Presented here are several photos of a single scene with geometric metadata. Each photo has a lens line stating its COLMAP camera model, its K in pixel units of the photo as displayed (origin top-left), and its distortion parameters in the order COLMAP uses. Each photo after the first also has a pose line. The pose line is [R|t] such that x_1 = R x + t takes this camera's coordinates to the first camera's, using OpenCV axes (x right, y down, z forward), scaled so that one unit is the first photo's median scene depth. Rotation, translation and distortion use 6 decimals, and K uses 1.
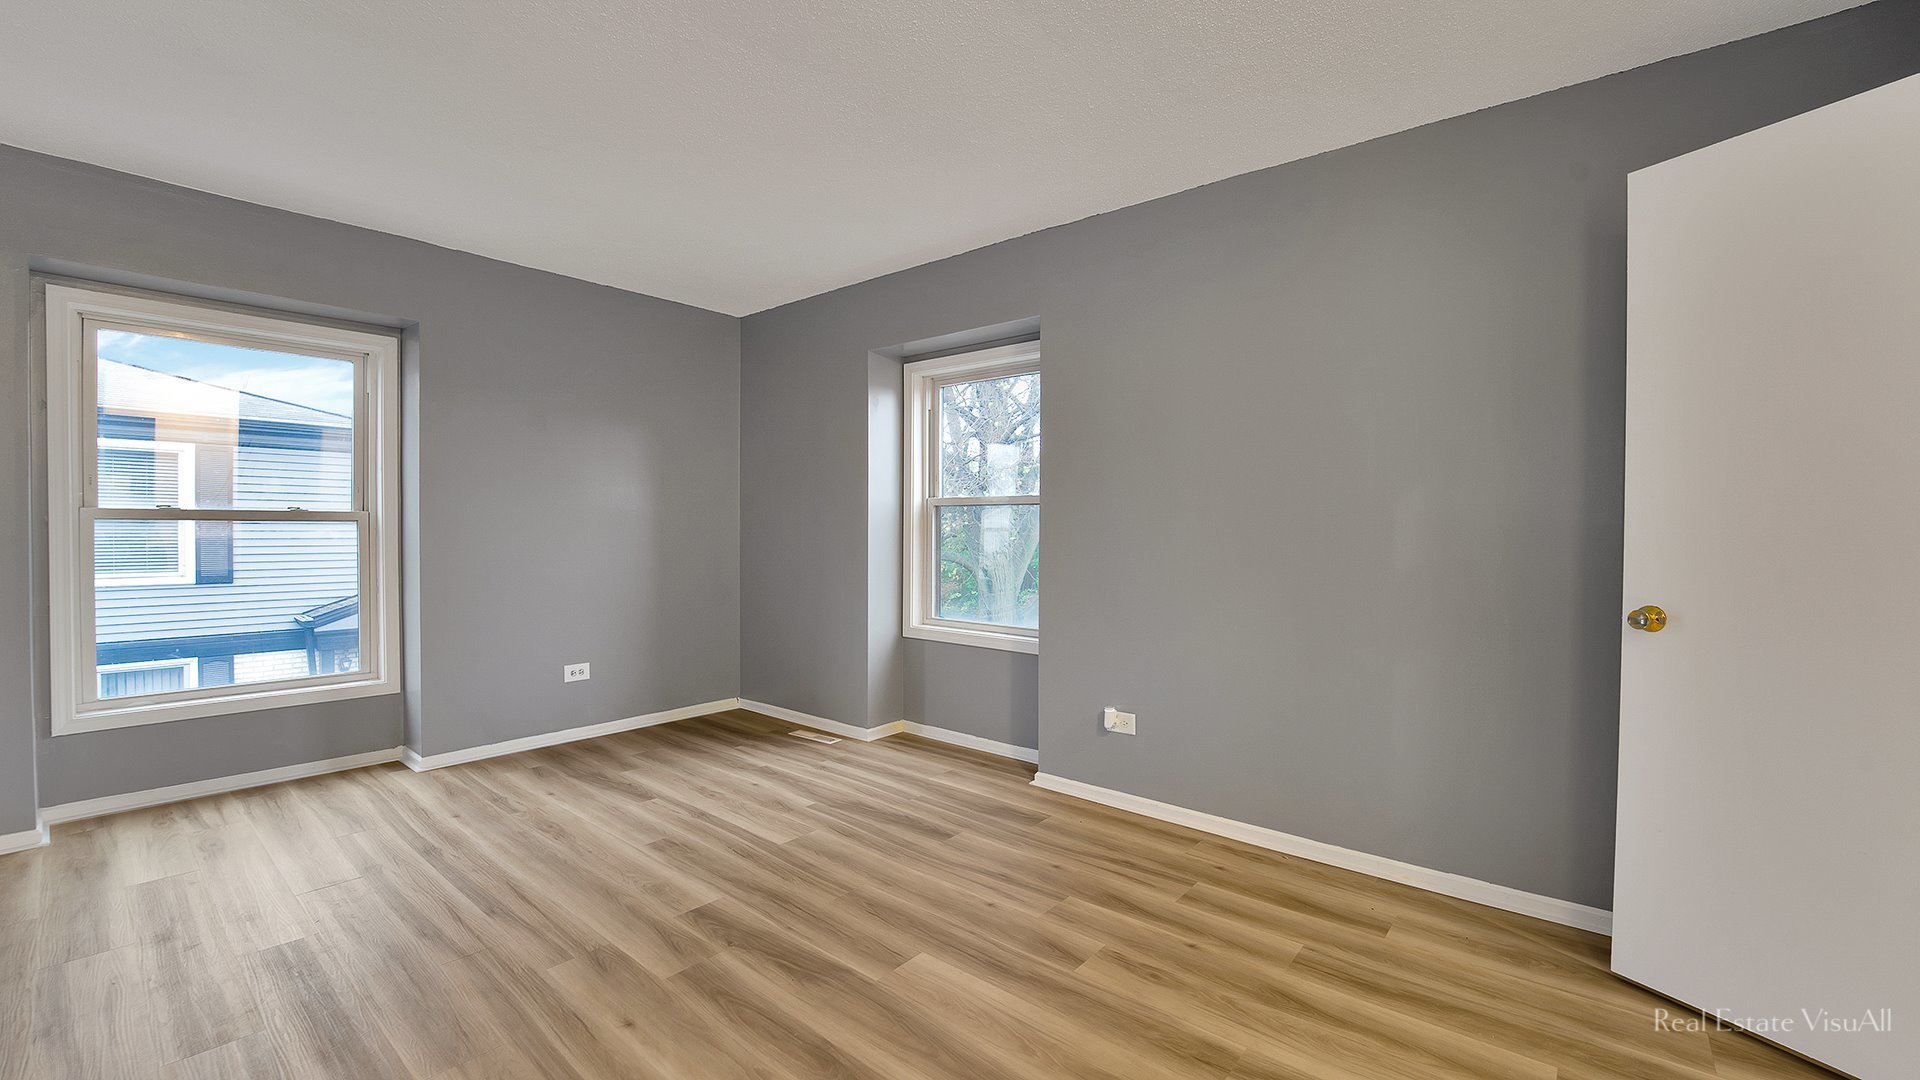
lens RADIAL K [[781.4, 0, 972.4], [0, 781.4, 535.2], [0, 0, 1]] dist [-0.026839, 0.000008]
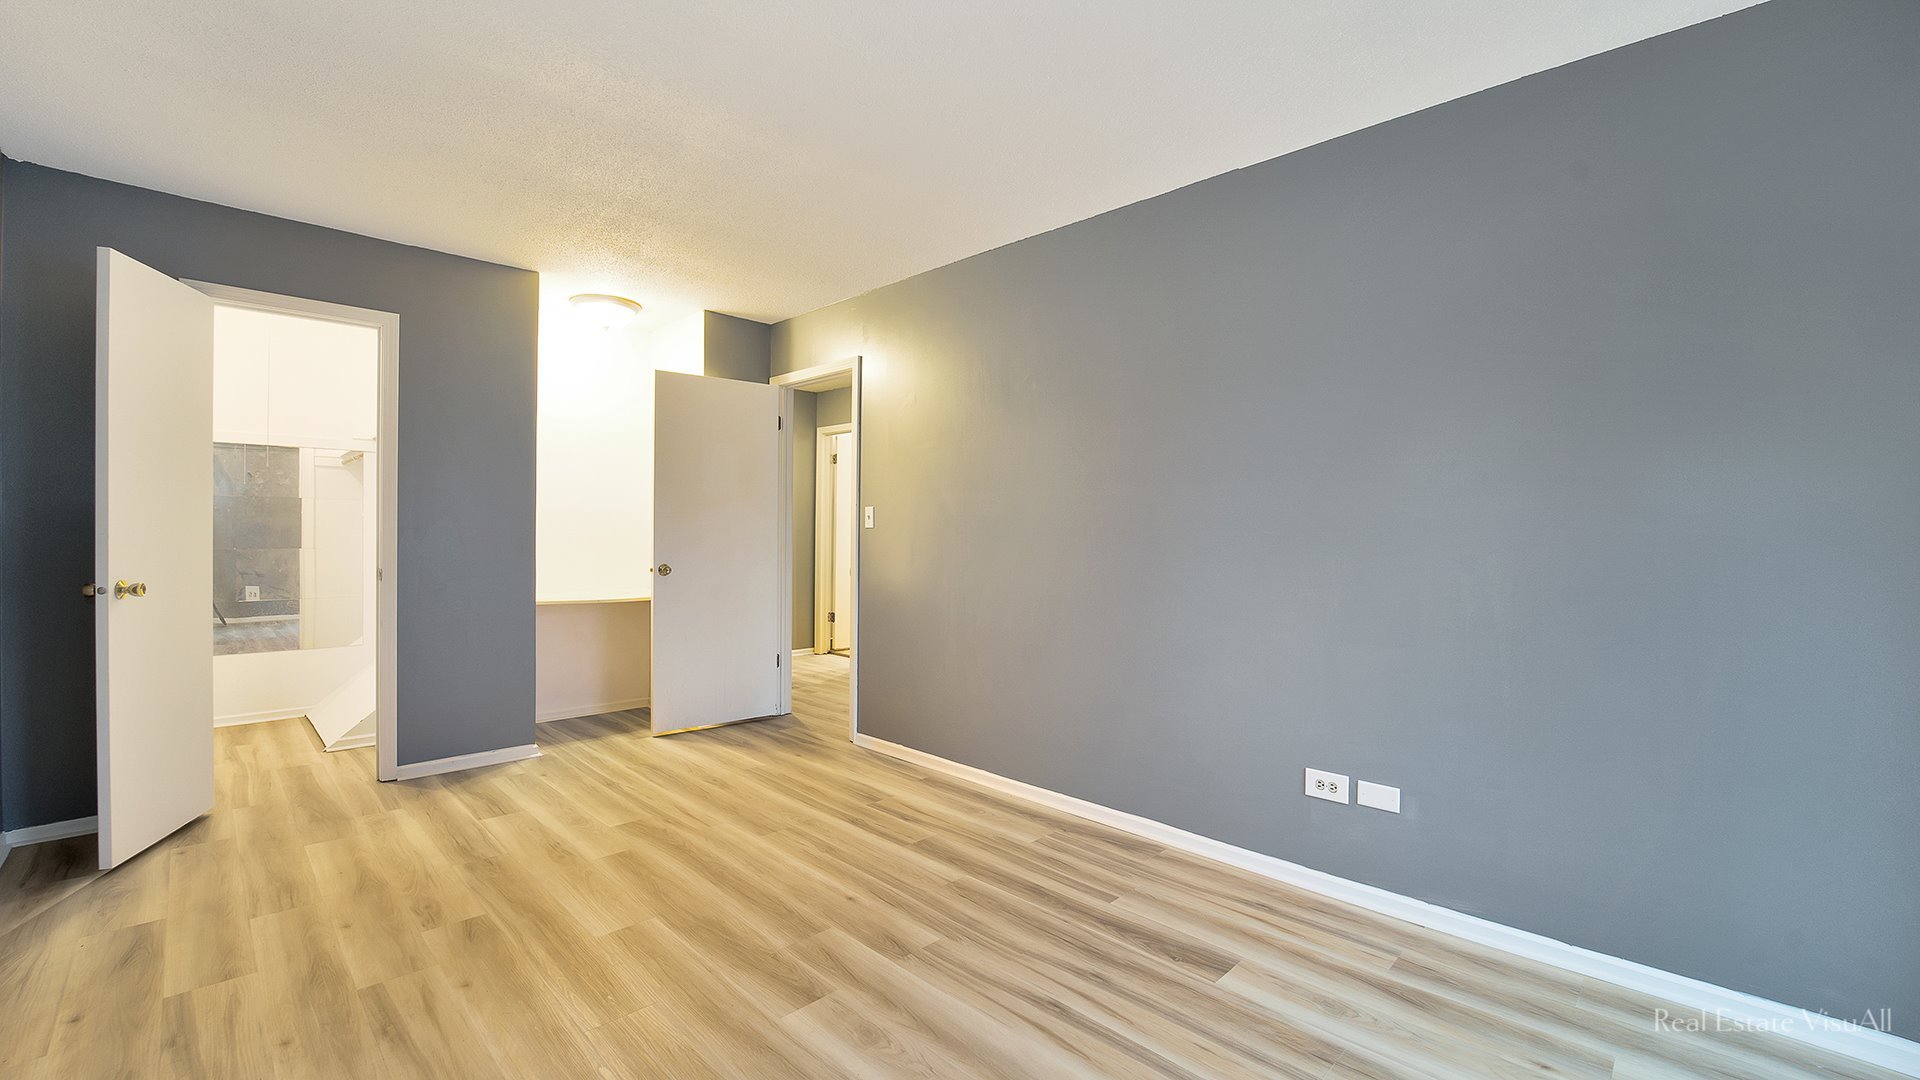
lens RADIAL K [[781.4, 0, 959.2], [0, 781.4, 541.8], [0, 0, 1]] dist [-0.026839, 0.000008]
pose [[-0.995344, -0.019902, 0.094311, -0.629226], [-0.018282, 0.999671, 0.018007, -0.021430], [-0.094638, 0.016199, -0.995380, 1.951060]]
